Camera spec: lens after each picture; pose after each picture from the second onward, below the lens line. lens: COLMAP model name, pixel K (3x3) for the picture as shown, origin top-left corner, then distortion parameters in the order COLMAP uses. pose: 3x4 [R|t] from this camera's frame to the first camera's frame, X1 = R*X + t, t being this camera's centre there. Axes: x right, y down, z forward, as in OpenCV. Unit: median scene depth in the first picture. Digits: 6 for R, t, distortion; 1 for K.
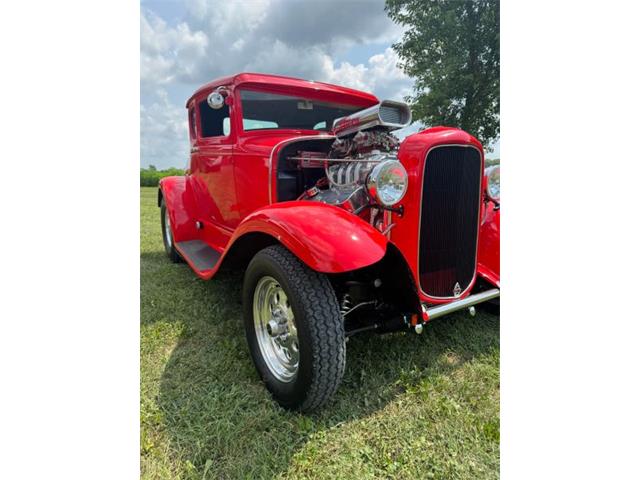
lens RADIAL K [[347.5, 0, 318.4], [0, 347.5, 238.7], [0, 0, 1]] dist [0.000159, -0.012482]
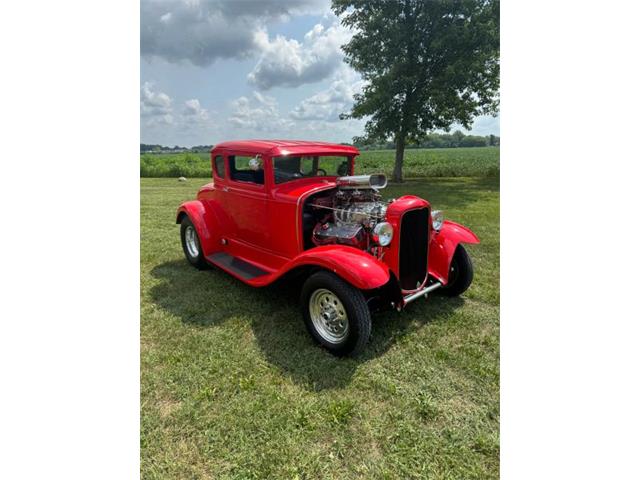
lens RADIAL K [[347.5, 0, 318.0], [0, 347.5, 235.1], [0, 0, 1]] dist [0.000159, -0.012482]
pose [[0.987621, -0.055550, 0.146695, -0.371701], [0.047130, 0.997069, 0.060265, -0.251148], [-0.149613, -0.052605, 0.987344, -0.696381]]
